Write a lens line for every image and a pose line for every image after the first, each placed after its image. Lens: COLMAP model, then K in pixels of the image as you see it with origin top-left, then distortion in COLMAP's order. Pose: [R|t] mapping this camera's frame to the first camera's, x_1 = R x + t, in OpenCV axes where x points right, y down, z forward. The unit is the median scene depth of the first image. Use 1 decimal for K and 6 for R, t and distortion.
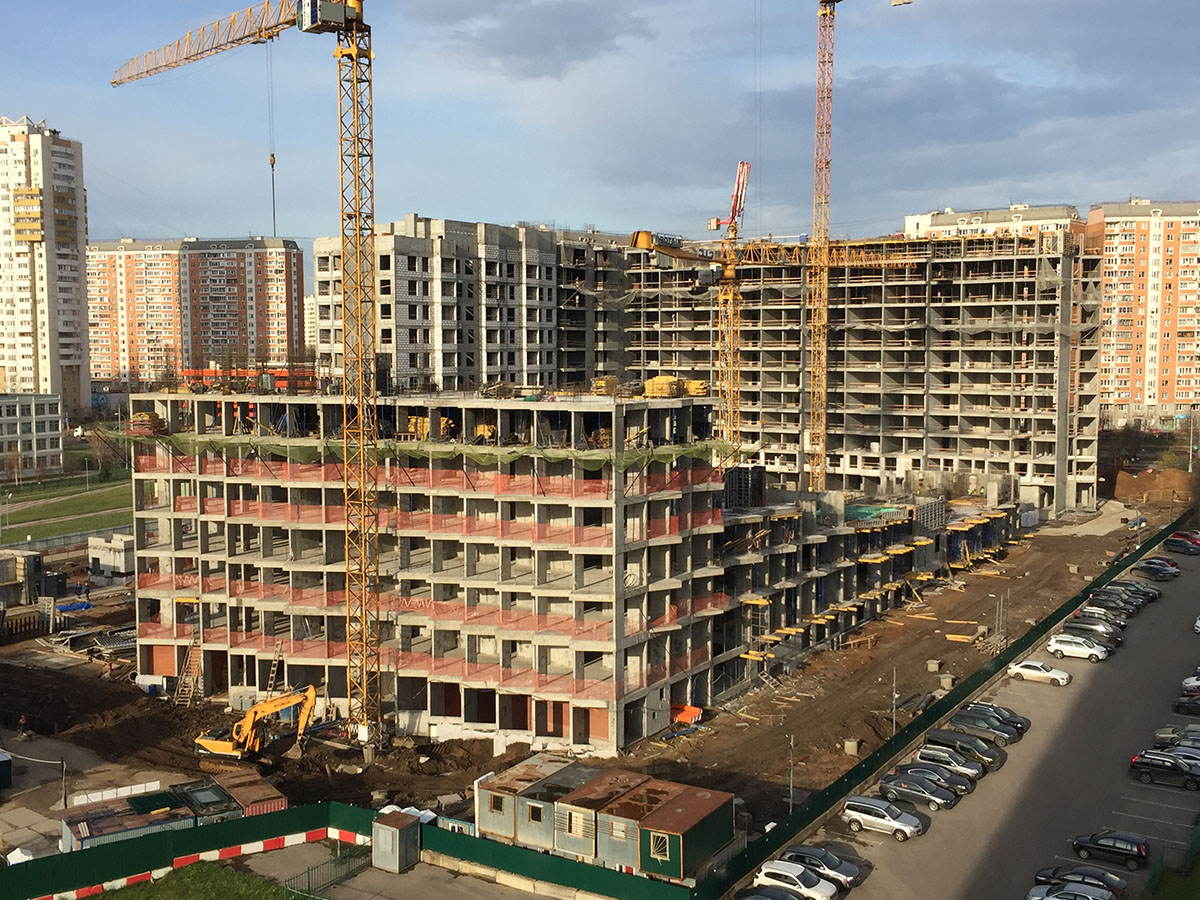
lens RADIAL K [[1326.5, 0, 600.0], [0, 1326.5, 450.0], [0, 0, 1]] dist [0.059913, -0.030473]
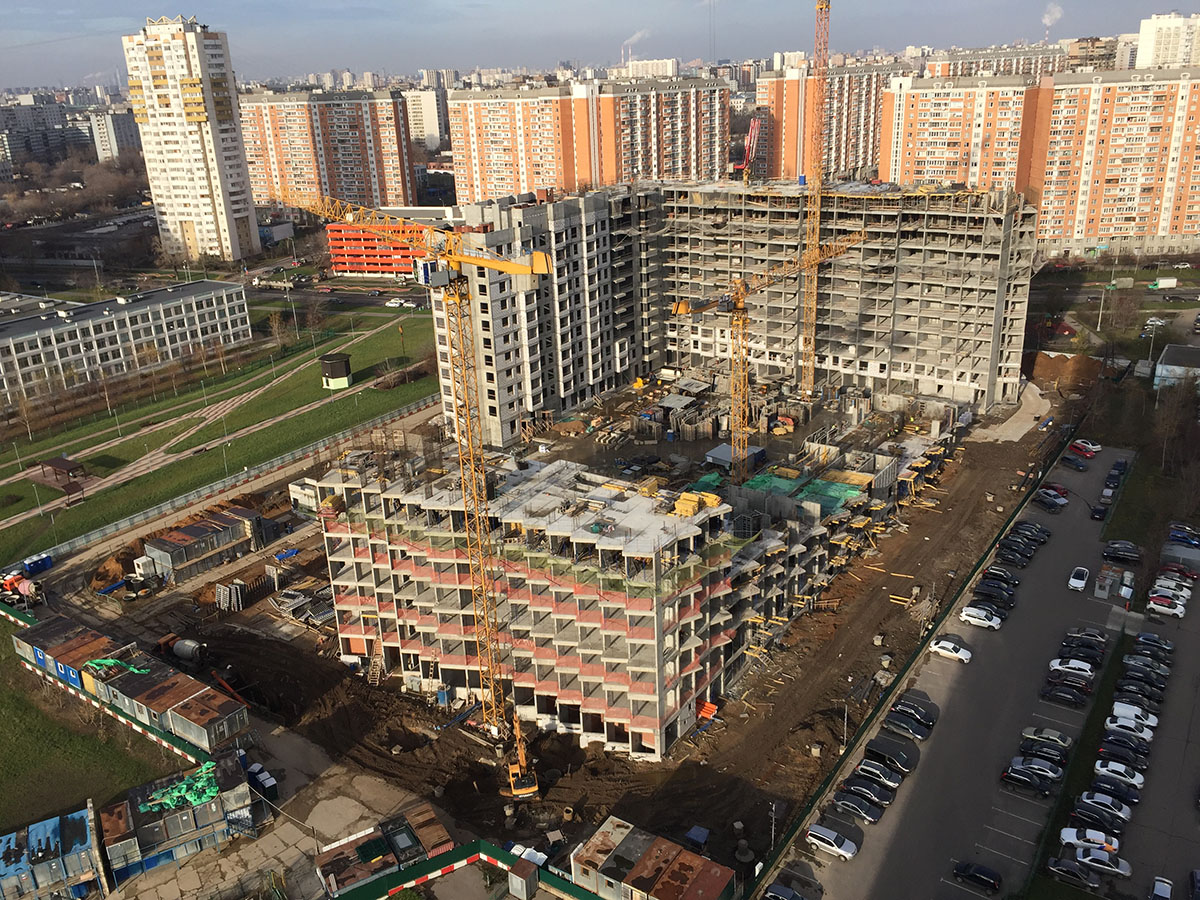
lens RADIAL K [[1004.2, 0, 600.0], [0, 1004.2, 450.0], [0, 0, 1]] dist [0.090723, -0.122734]
pose [[0.998390, -0.022340, -0.052146, 0.003278], [0.035713, 0.961700, 0.271769, -0.121823], [0.044077, -0.273193, 0.960949, -0.006725]]
